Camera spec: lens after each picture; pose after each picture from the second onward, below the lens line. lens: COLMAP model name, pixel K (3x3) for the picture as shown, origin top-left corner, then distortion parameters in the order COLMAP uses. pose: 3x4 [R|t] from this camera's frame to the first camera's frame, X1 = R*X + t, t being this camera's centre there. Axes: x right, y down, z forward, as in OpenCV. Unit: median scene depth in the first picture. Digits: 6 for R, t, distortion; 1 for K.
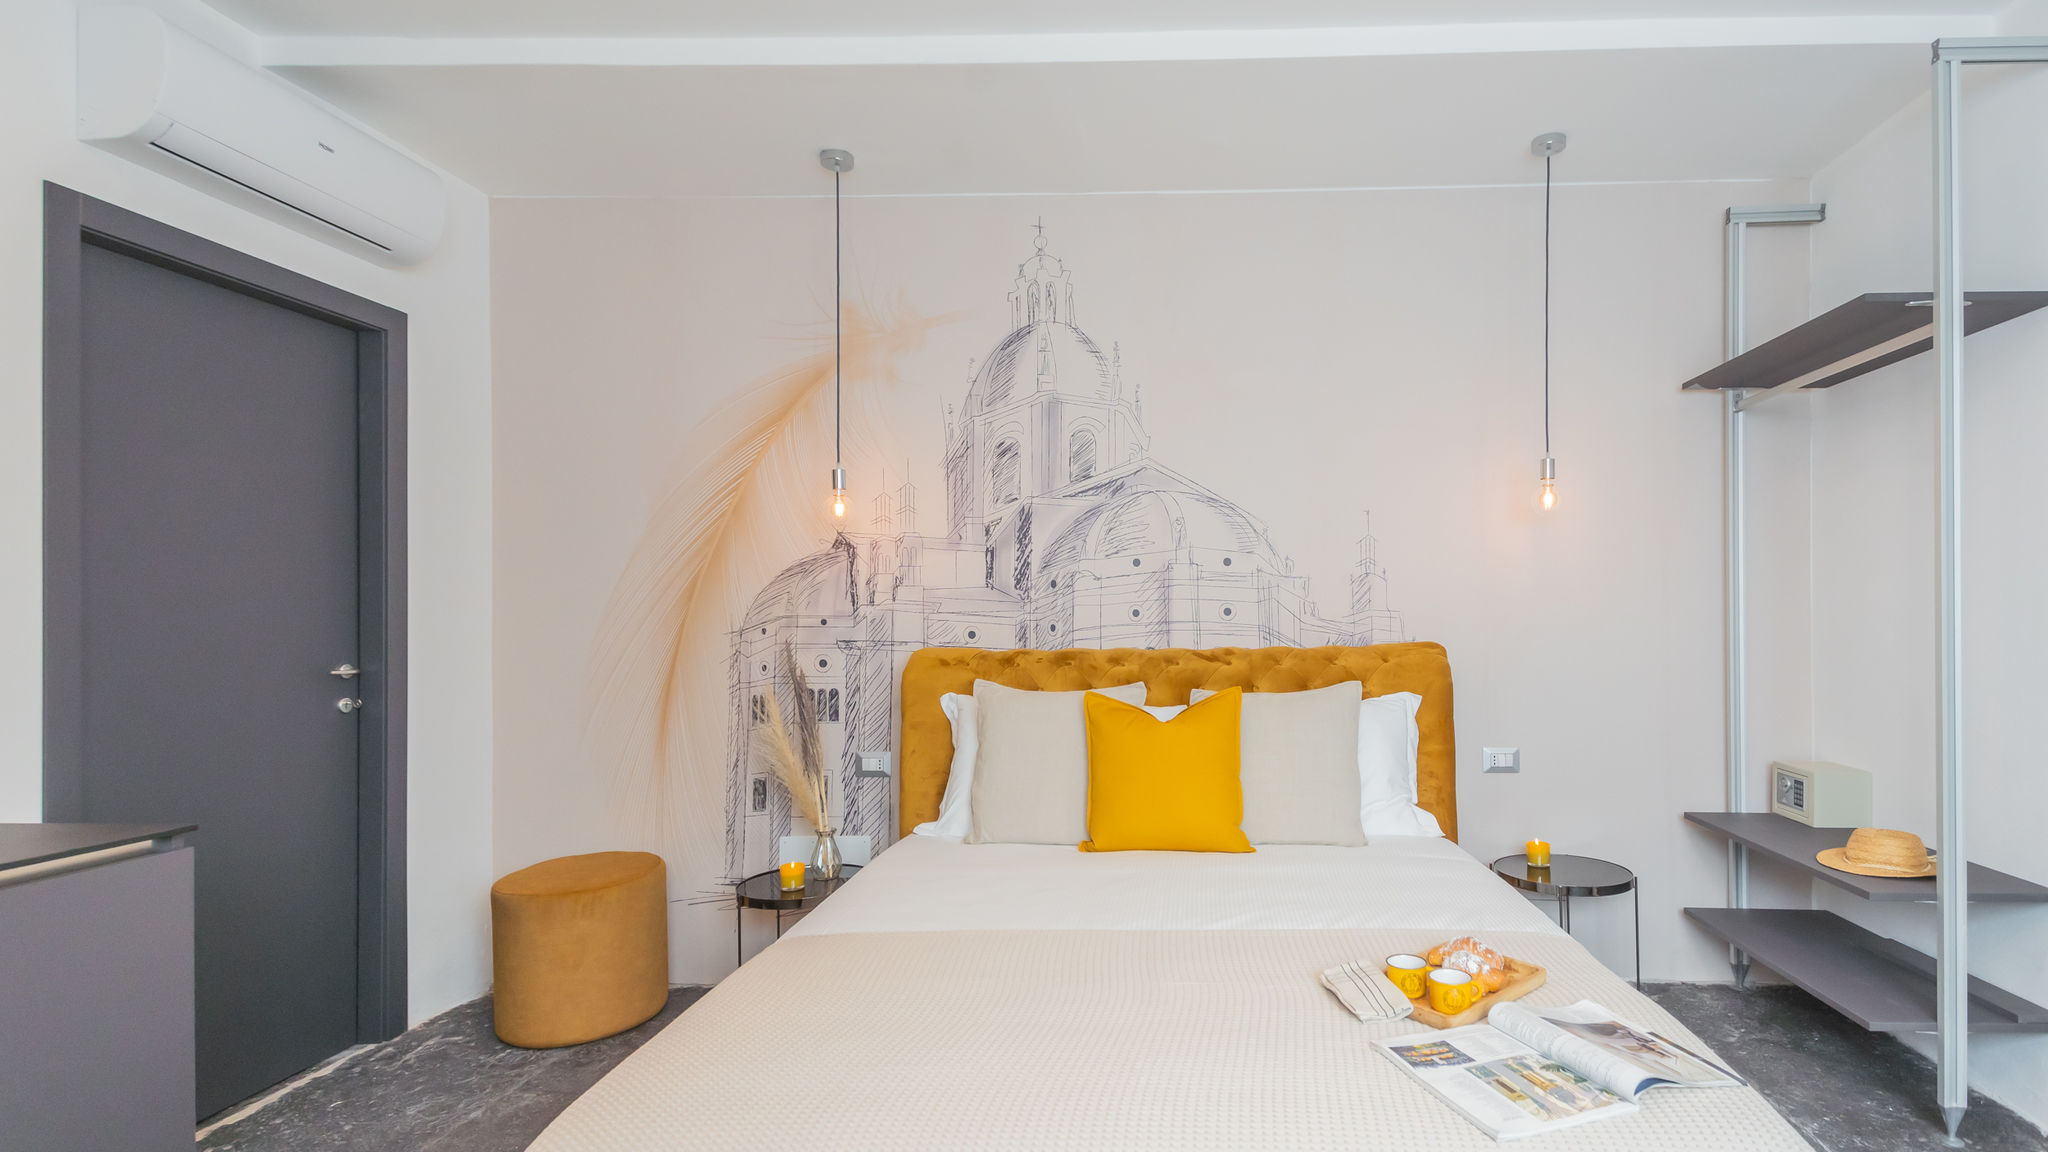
lens RADIAL K [[1009.7, 0, 1181.3], [0, 1009.7, 617.5], [0, 0, 1]] dist [0.013799, -0.000854]
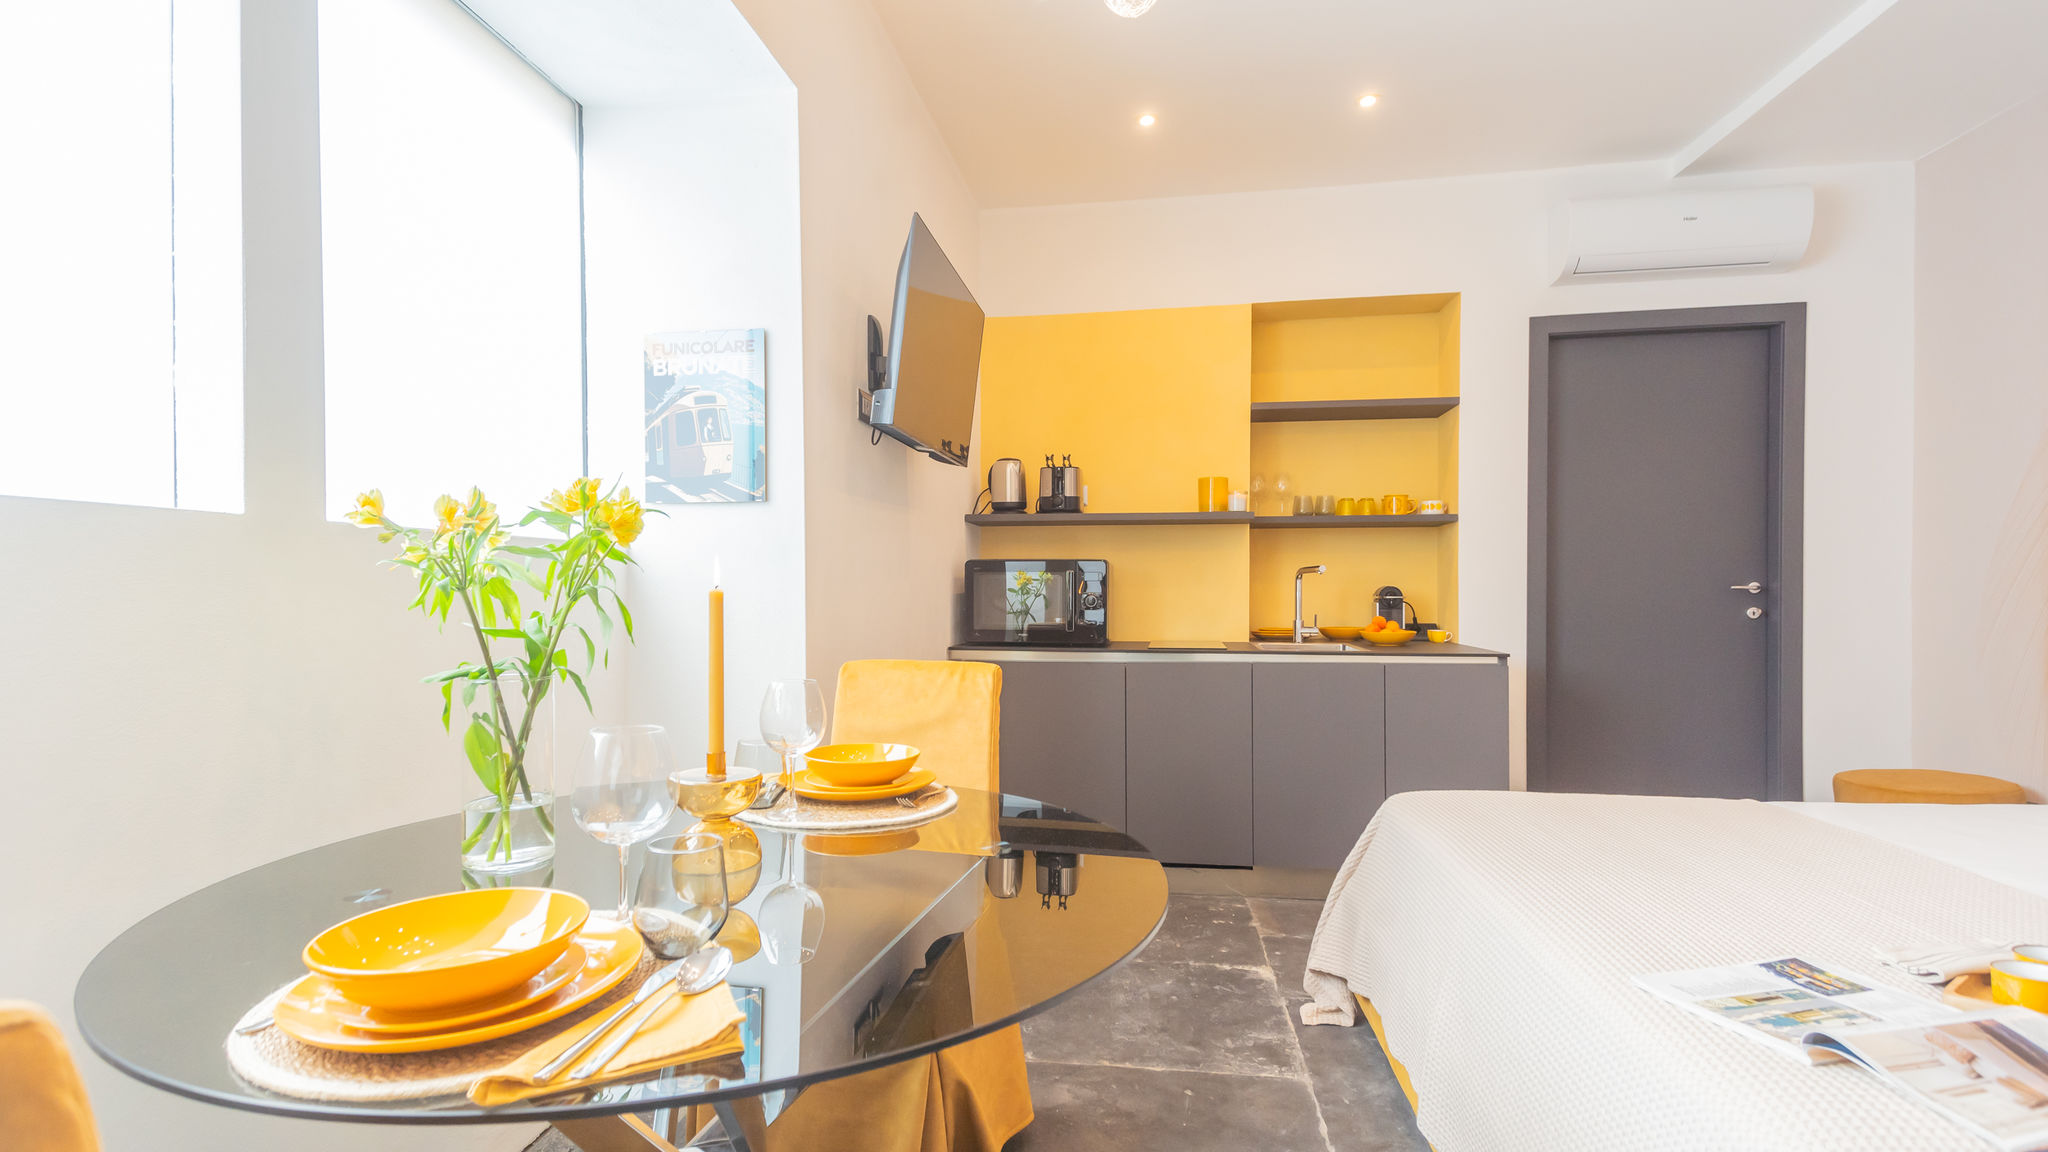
lens RADIAL K [[952.8, 0, 1011.4], [0, 952.8, 592.6], [0, 0, 1]] dist [0.048725, -0.029445]
pose [[-0.124614, 0.013024, -0.992120, 0.486796], [0.002264, 0.999915, 0.012842, 0.034120], [0.992203, -0.000646, -0.124633, 0.170365]]
